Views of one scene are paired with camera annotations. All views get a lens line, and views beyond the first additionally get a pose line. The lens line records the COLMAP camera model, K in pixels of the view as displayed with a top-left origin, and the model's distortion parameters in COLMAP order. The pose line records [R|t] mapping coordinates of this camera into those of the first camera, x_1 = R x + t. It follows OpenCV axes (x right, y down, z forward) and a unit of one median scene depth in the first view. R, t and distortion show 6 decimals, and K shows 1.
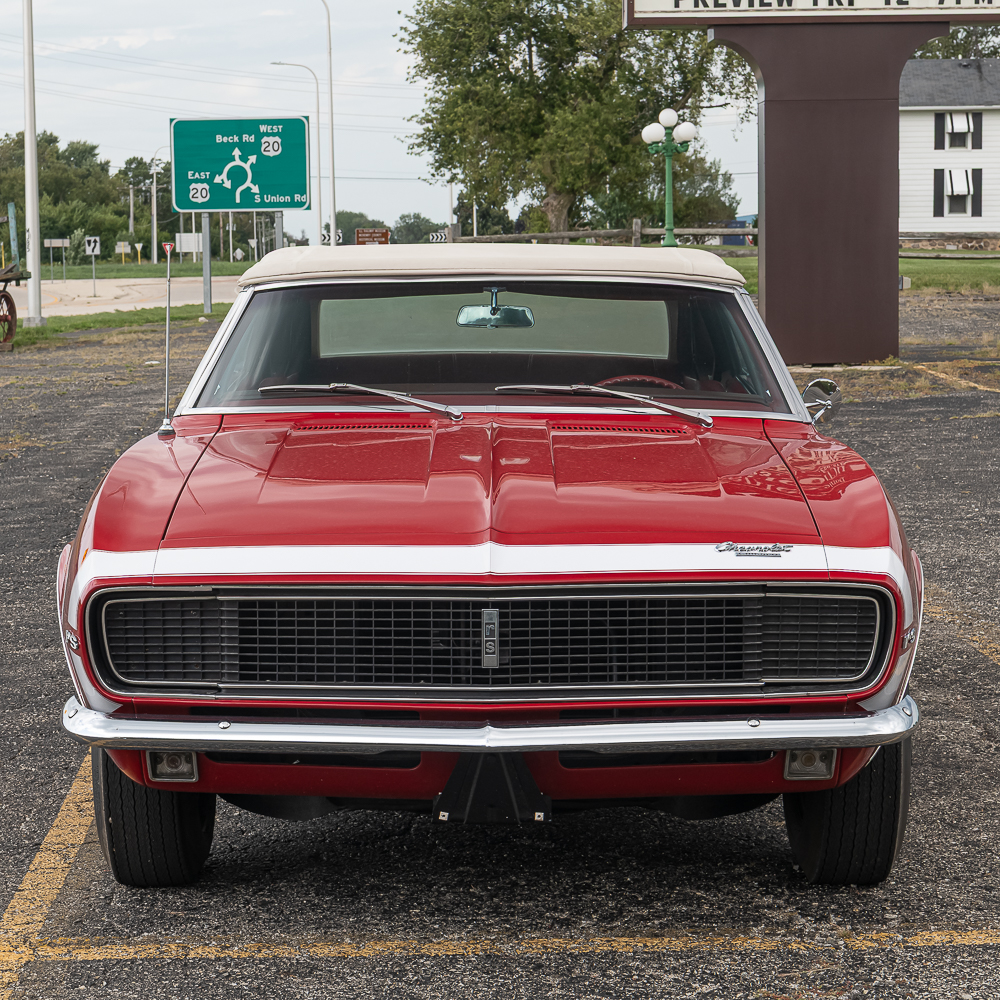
lens RADIAL K [[2724.5, 0, 499.8], [0, 2724.5, 499.6], [0, 0, 1]] dist [0.026840, 0.000000]
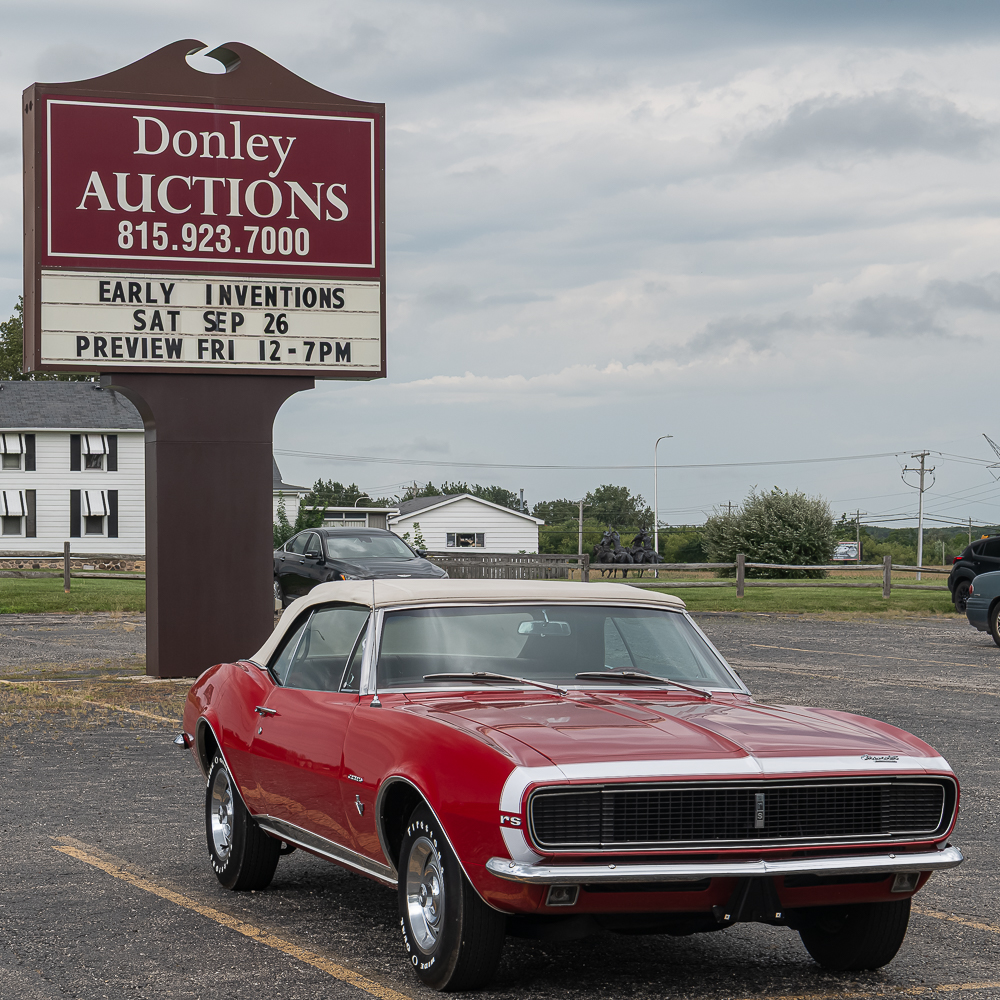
lens RADIAL K [[2950.1, 0, 500.3], [0, 2950.1, 500.4], [0, 0, 1]] dist [0.058704, 0.000000]
pose [[0.936205, 0.013632, 0.351190, -0.195885], [0.026335, 0.993717, -0.108777, 0.013025], [-0.350466, 0.111087, 0.929964, -0.171067]]
